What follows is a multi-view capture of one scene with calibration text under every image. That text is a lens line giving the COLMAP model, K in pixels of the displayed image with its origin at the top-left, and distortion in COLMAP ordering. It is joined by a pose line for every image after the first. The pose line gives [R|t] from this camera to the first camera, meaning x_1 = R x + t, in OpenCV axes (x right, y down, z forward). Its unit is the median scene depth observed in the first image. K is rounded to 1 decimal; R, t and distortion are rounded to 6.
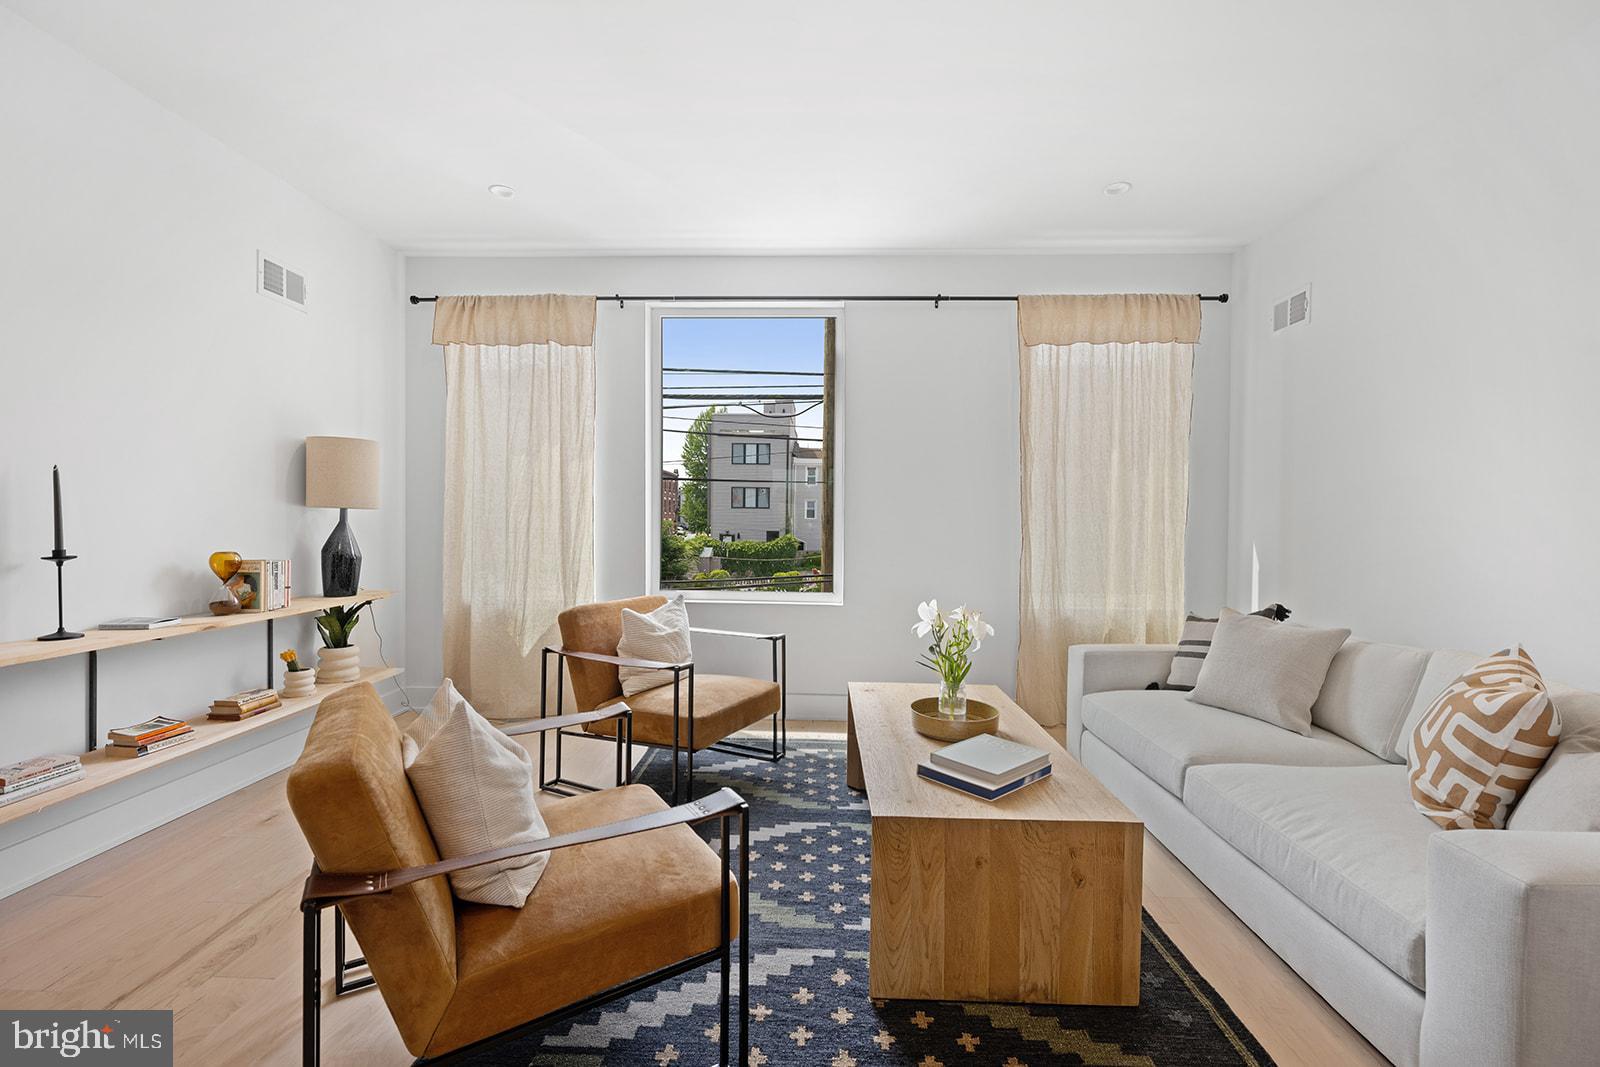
lens RADIAL K [[647.0, 0, 801.7], [0, 647.0, 531.5], [0, 0, 1]] dist [-0.000331, -0.000072]
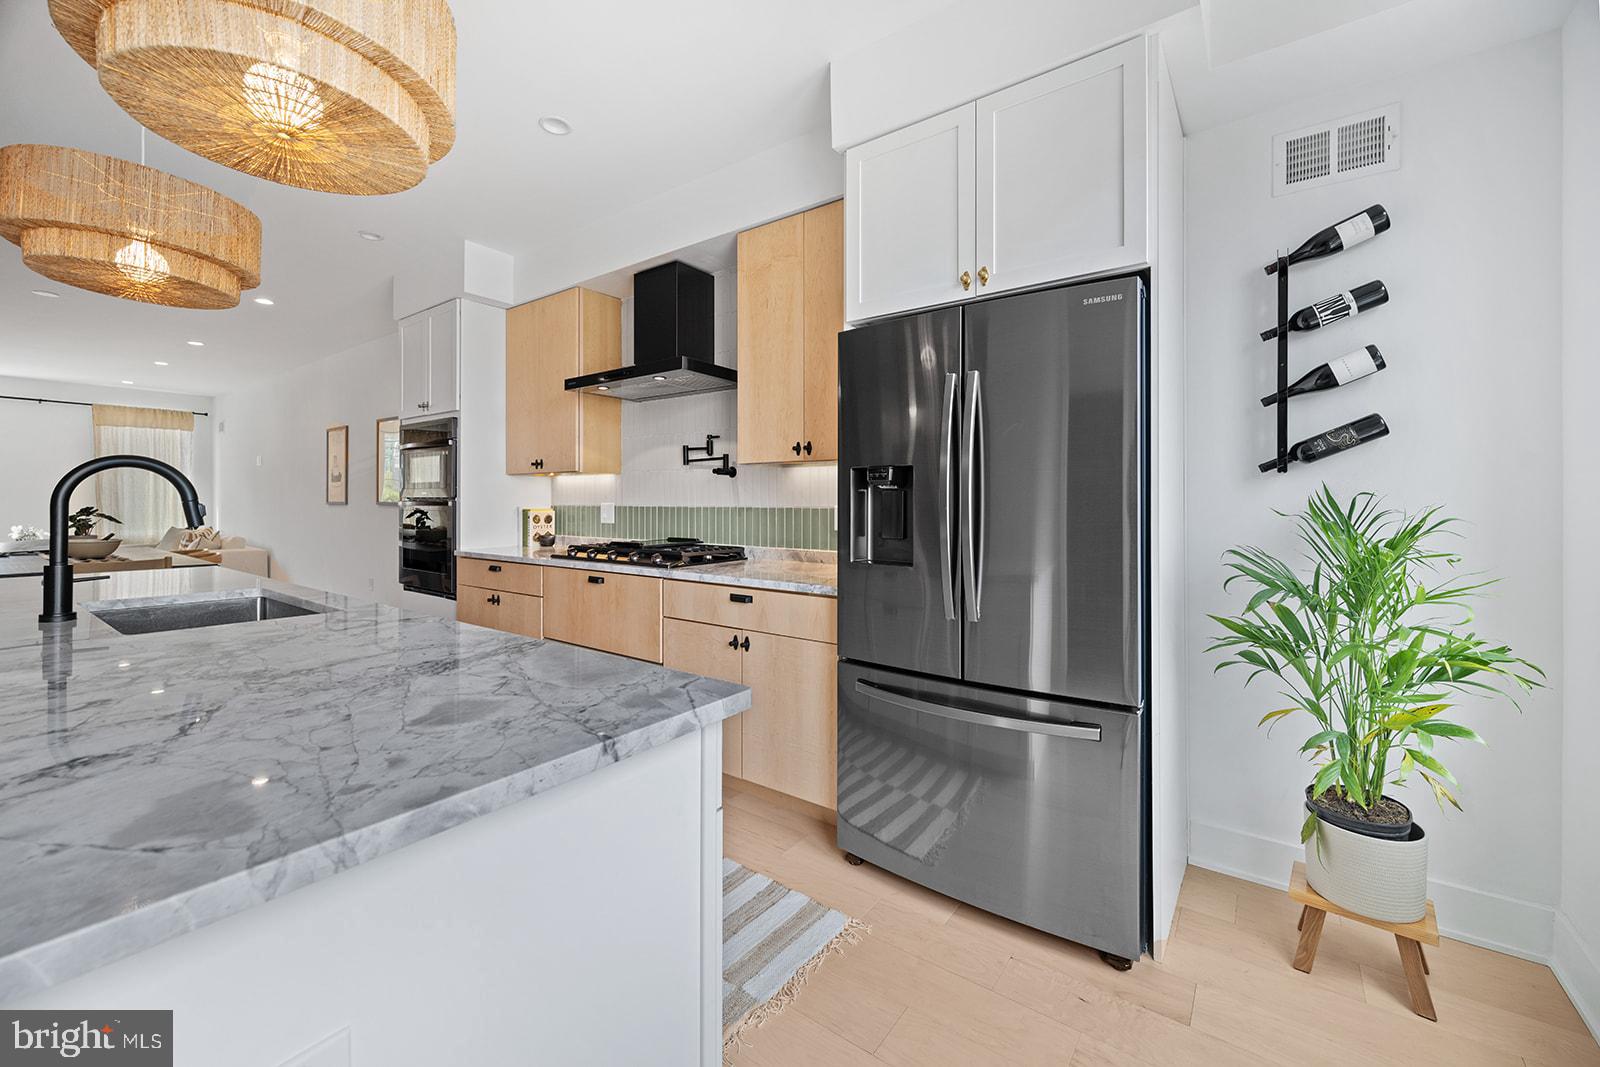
lens RADIAL K [[647.0, 0, 794.0], [0, 647.0, 505.6], [0, 0, 1]] dist [-0.000331, -0.000072]
pose [[0.576757, 0.002288, 0.816913, -0.116996], [0.003493, 0.999980, -0.005267, 0.030354], [-0.816908, 0.005891, 0.576737, -2.476079]]
